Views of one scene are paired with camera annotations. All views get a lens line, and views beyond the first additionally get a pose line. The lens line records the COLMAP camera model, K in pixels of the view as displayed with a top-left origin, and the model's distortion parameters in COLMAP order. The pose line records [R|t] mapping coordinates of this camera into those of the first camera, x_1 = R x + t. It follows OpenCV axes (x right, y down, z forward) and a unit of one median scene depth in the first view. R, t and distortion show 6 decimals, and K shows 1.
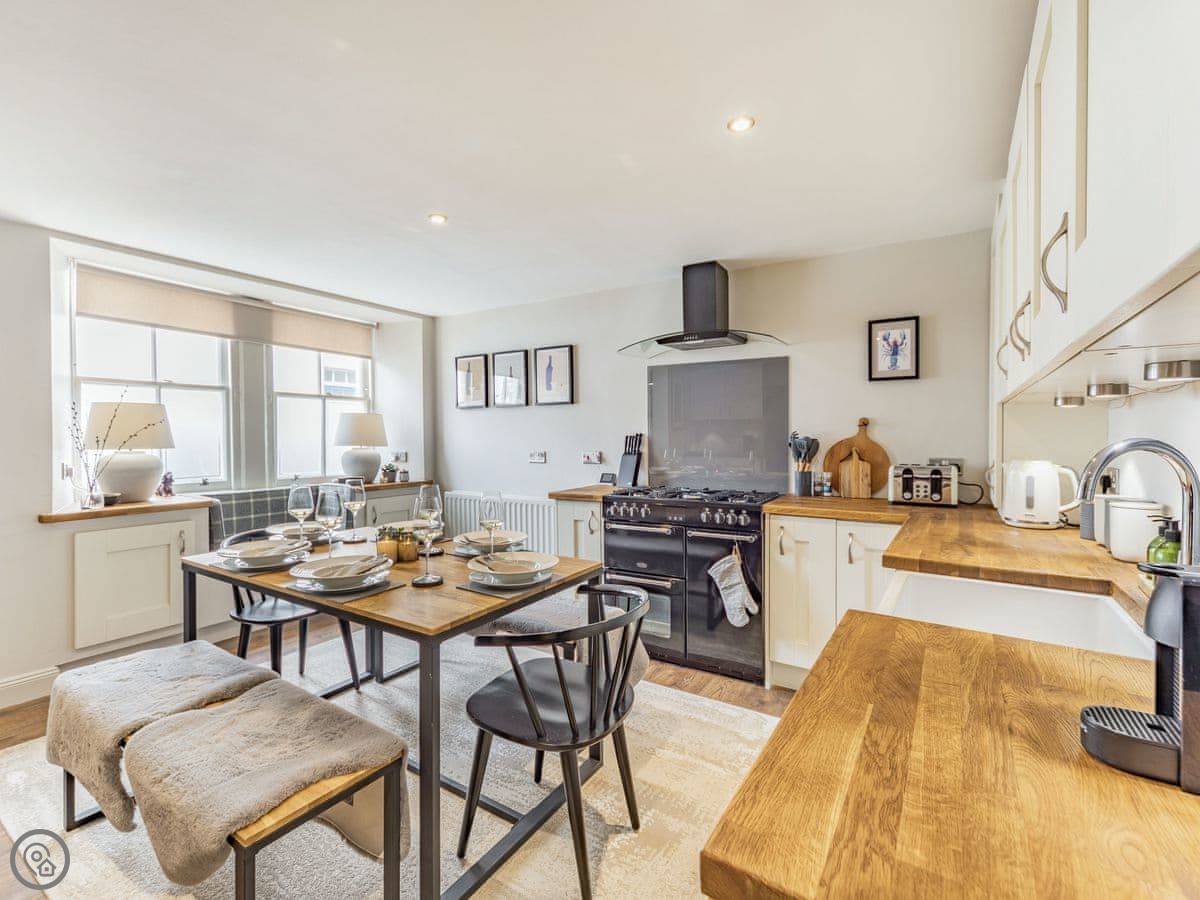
lens RADIAL K [[587.6, 0, 609.9], [0, 587.6, 442.1], [0, 0, 1]] dist [0.001976, -0.000065]
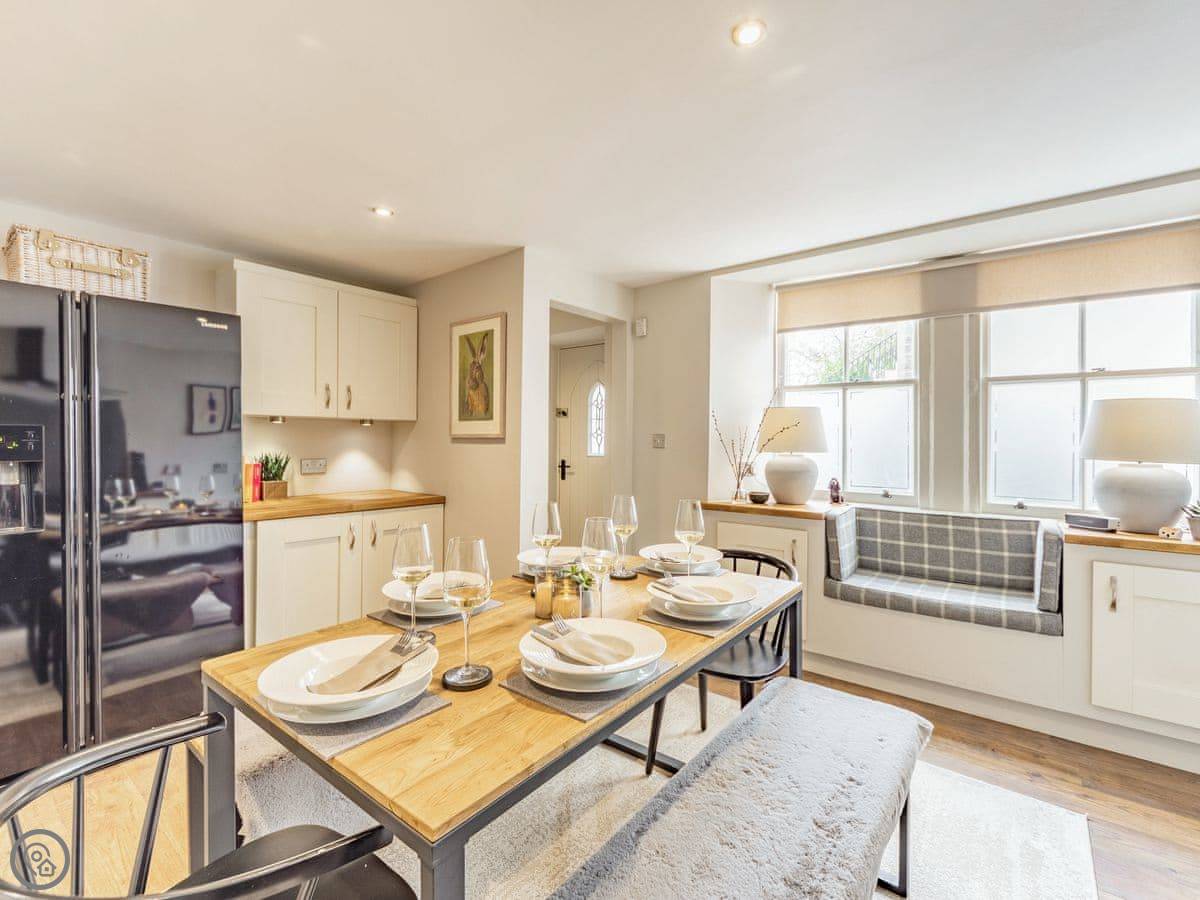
lens RADIAL K [[587.6, 0, 609.9], [0, 587.6, 442.1], [0, 0, 1]] dist [0.001976, -0.000065]
pose [[-0.161078, -0.010897, -0.986882, 0.211173], [-0.022254, 0.999725, -0.007407, 0.007473], [0.986691, 0.020769, -0.161276, 0.727568]]
